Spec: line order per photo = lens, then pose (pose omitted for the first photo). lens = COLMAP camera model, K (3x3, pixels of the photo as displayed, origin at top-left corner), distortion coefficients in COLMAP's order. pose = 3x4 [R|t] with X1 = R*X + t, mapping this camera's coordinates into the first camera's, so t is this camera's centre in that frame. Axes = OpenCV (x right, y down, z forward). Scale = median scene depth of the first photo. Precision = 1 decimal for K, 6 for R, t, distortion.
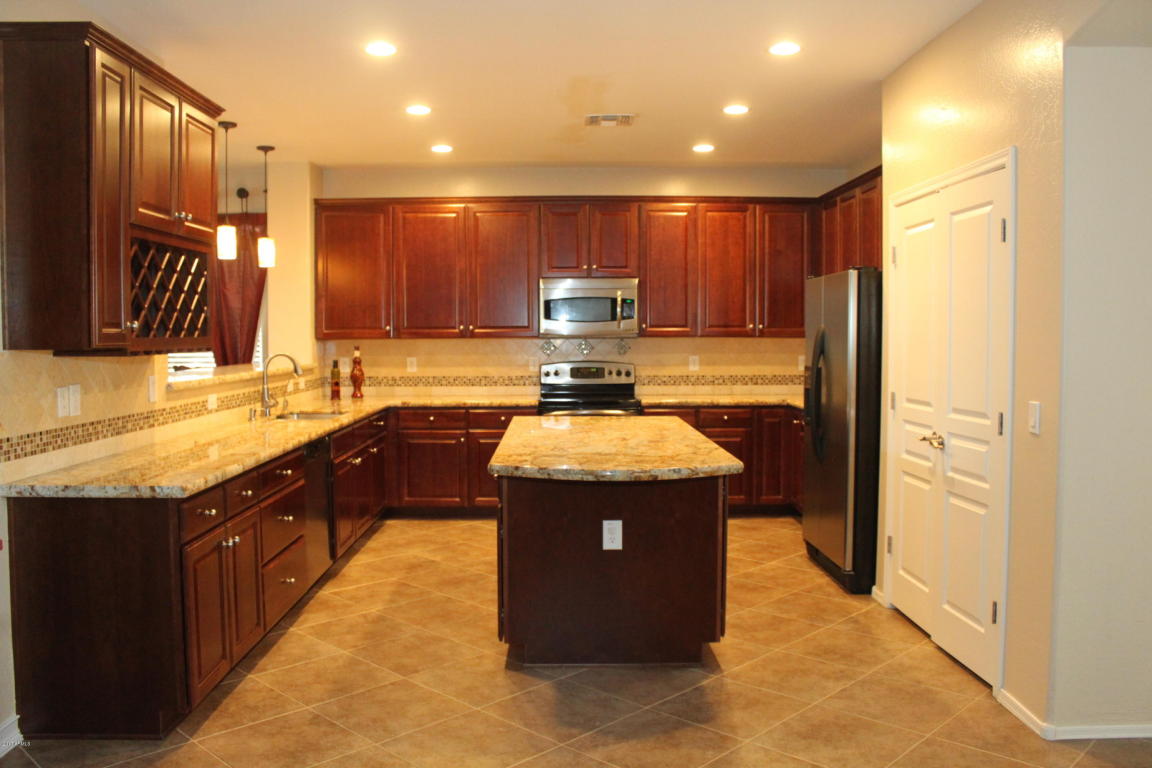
lens RADIAL K [[955.2, 0, 566.1], [0, 955.2, 380.6], [0, 0, 1]] dist [-0.163722, 0.155788]
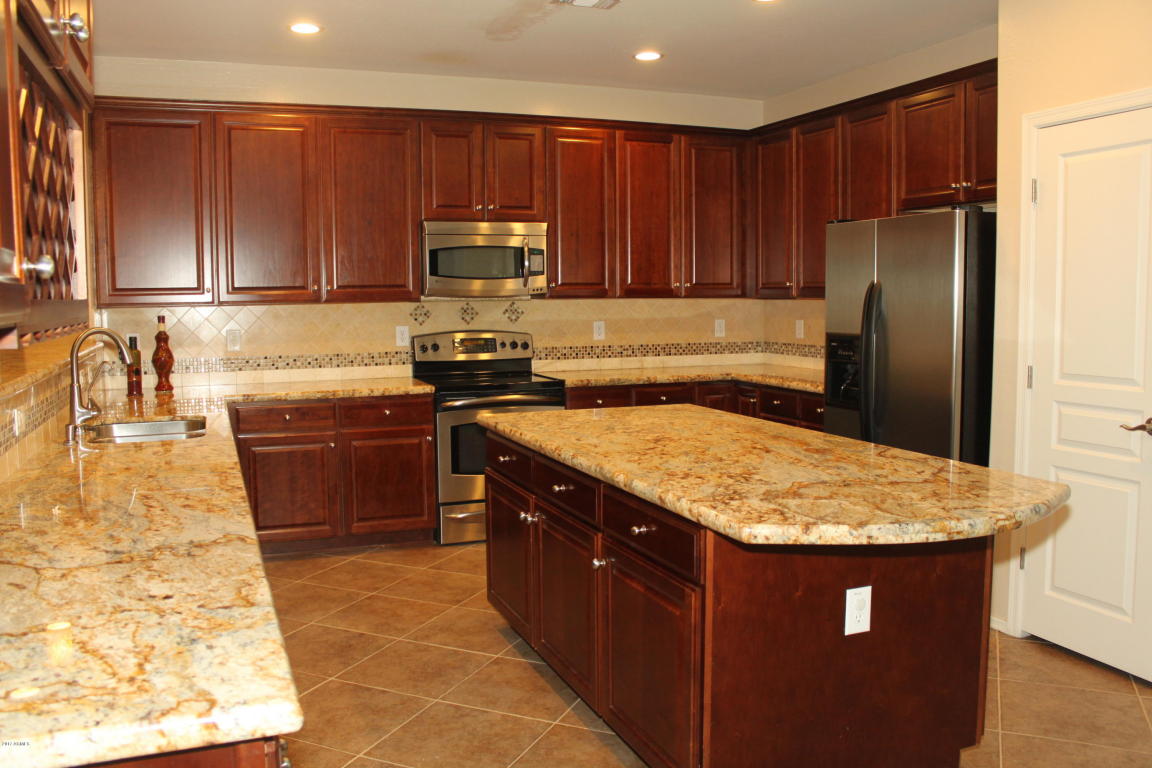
lens RADIAL K [[955.2, 0, 566.1], [0, 955.2, 380.6], [0, 0, 1]] dist [-0.163722, 0.155788]
pose [[0.937900, -0.035962, 0.345036, -0.180453], [0.023484, 0.998913, 0.040277, -0.009678], [-0.346109, -0.029673, 0.937725, 0.263570]]
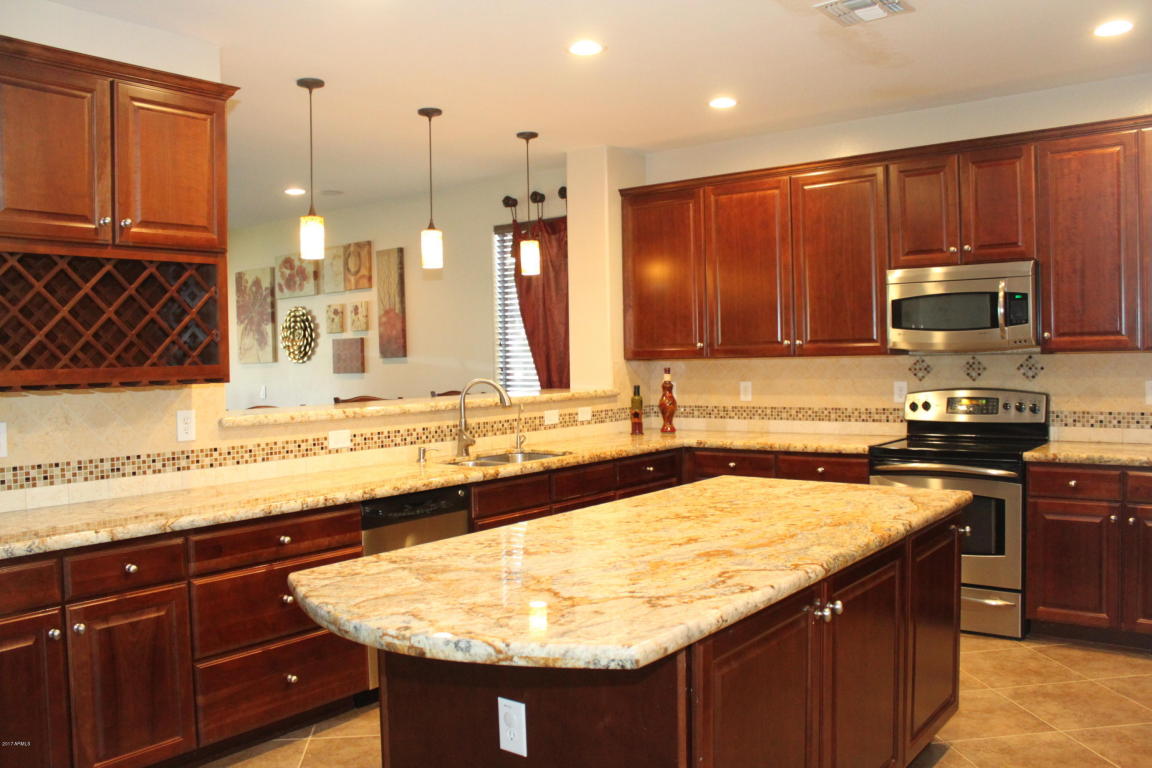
lens RADIAL K [[955.2, 0, 566.1], [0, 955.2, 380.6], [0, 0, 1]] dist [-0.163722, 0.155788]
pose [[0.780455, 0.002469, -0.625207, 0.216960], [-0.011862, 0.999871, -0.010859, -0.015934], [0.625100, 0.015891, 0.780383, 0.319300]]
